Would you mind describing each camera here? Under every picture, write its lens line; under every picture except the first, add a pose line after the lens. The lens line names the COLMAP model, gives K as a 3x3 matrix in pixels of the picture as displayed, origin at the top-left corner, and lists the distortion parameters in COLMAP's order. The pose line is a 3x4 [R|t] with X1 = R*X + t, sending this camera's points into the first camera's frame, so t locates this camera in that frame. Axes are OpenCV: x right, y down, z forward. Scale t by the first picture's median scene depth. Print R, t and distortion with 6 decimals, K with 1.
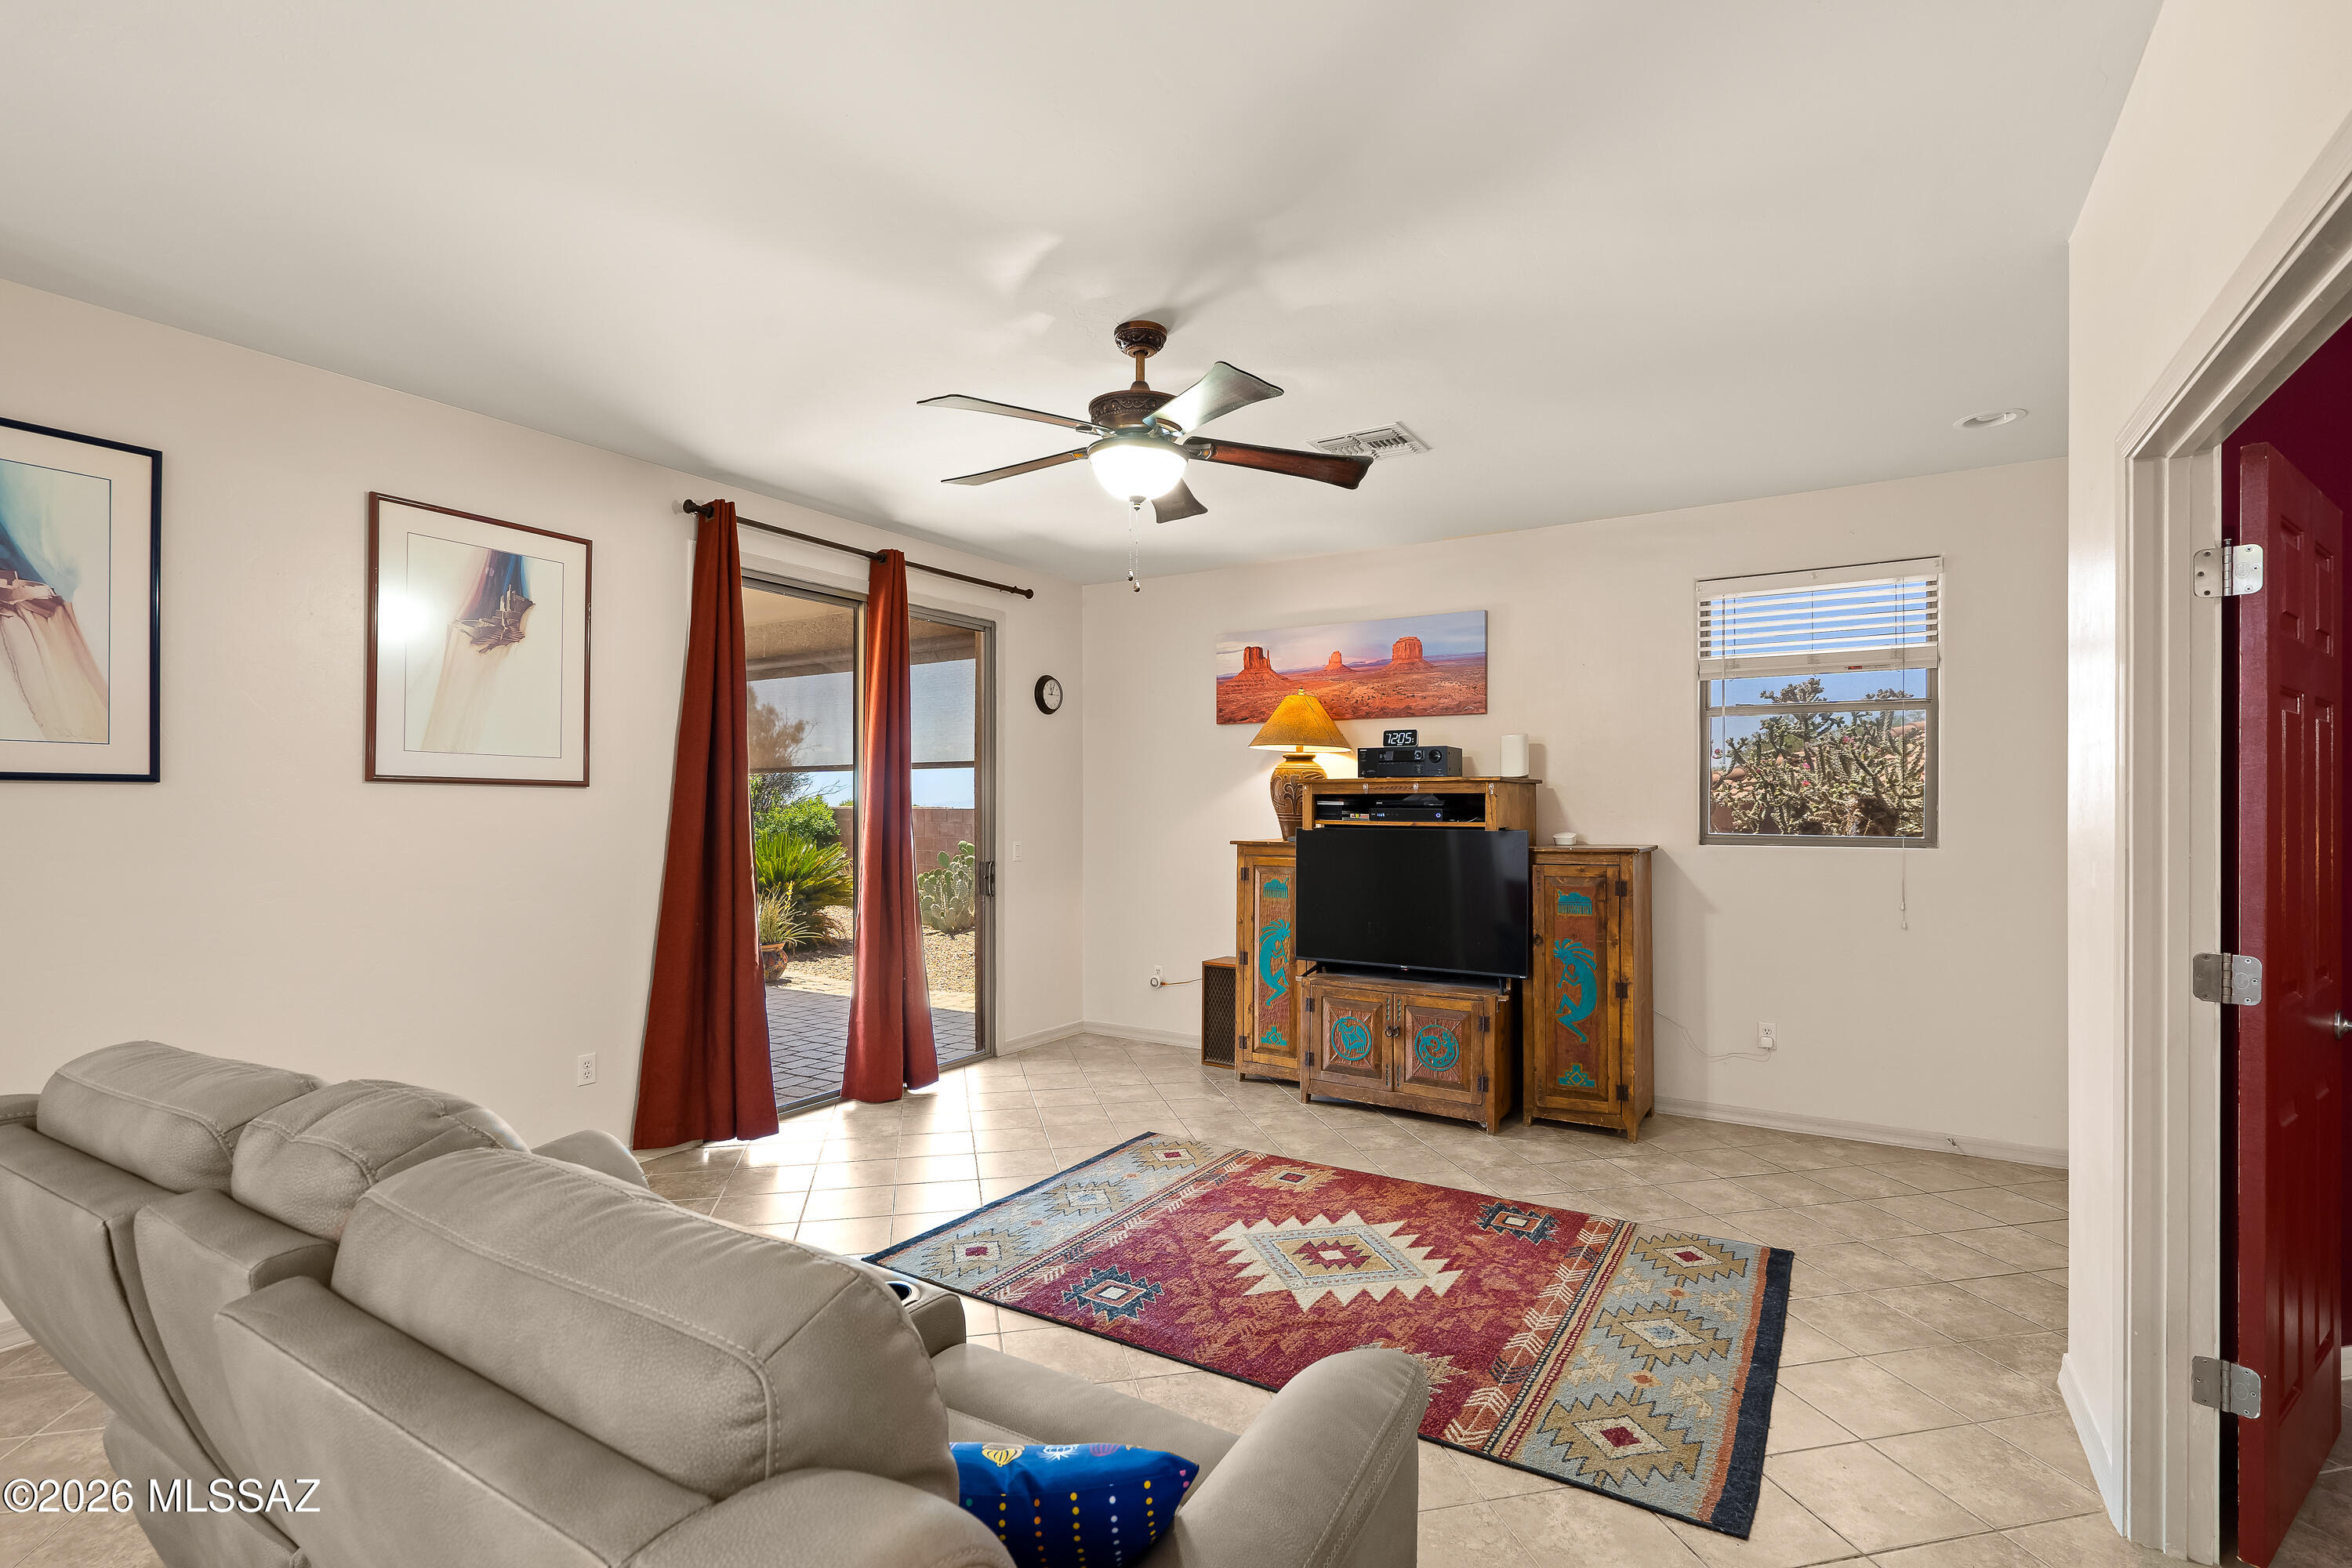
lens RADIAL K [[1078.9, 0, 1165.6], [0, 1078.9, 797.9], [0, 0, 1]] dist [-0.005323, 0.002432]
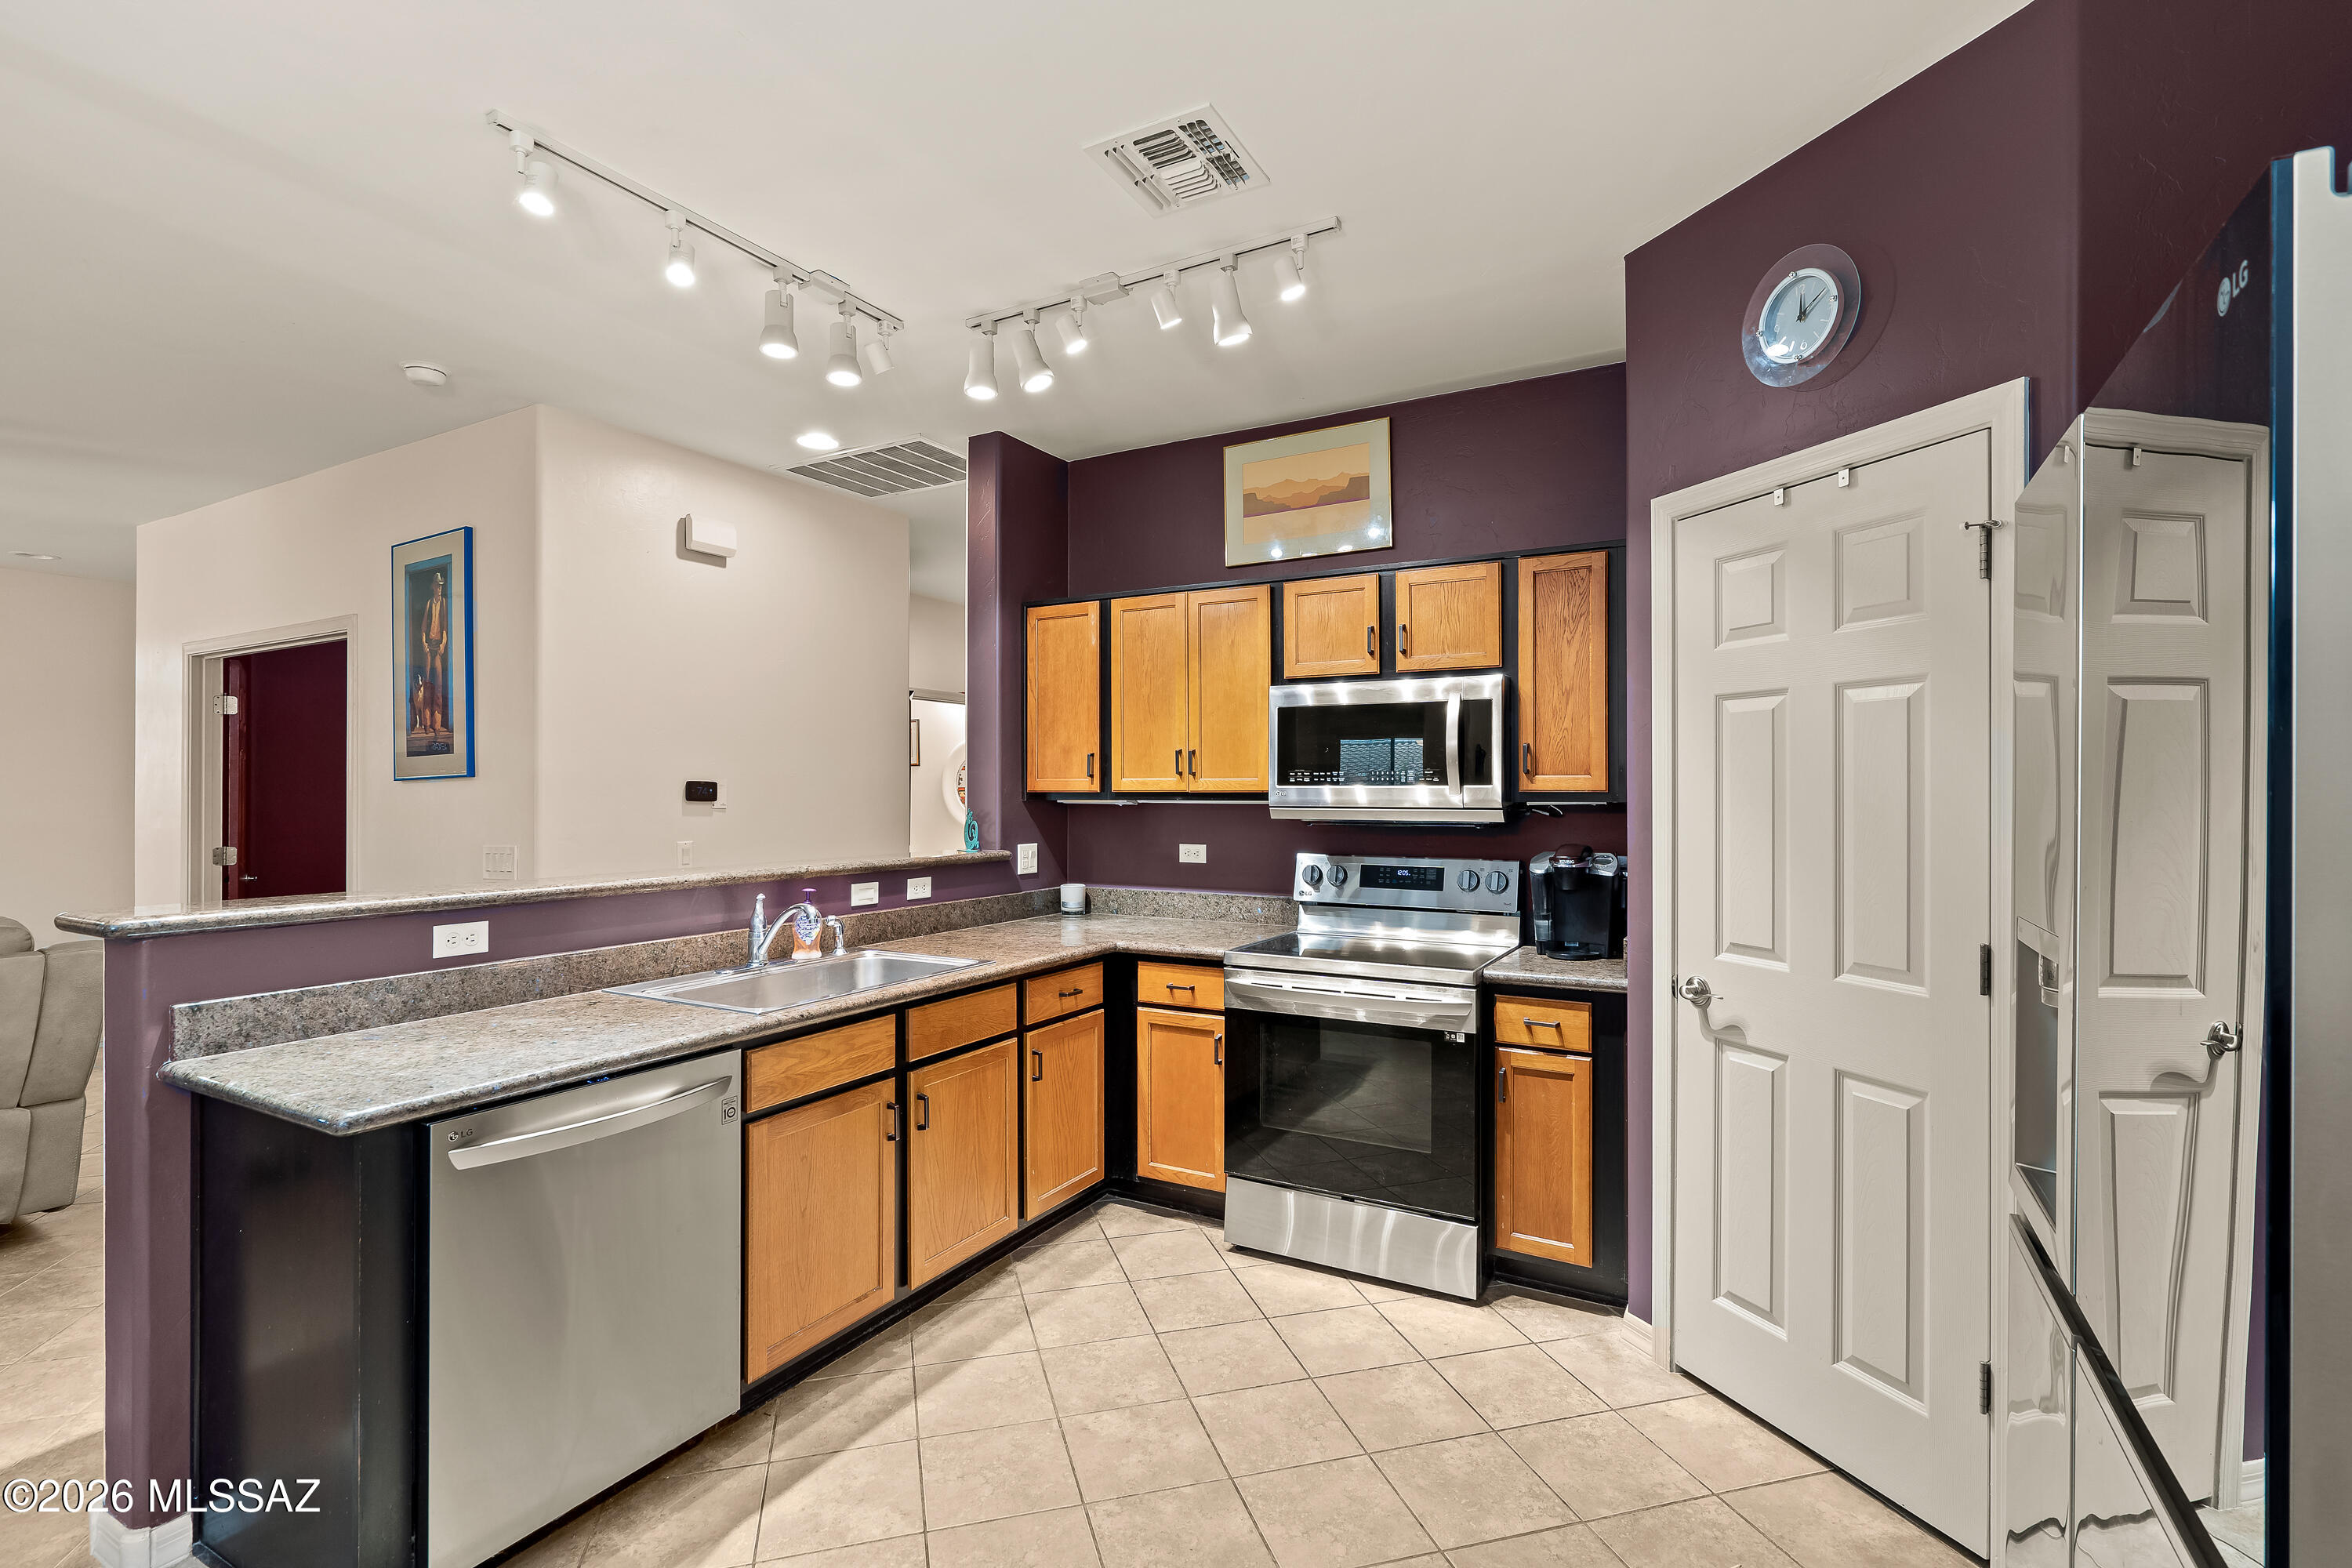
lens RADIAL K [[1078.9, 0, 1170.1], [0, 1078.9, 790.9], [0, 0, 1]] dist [-0.005323, 0.002432]
pose [[-0.051696, -0.000020, 0.998663, -0.861167], [-0.004498, 0.999990, -0.000212, -0.002744], [-0.998653, -0.004503, -0.051696, -0.577473]]
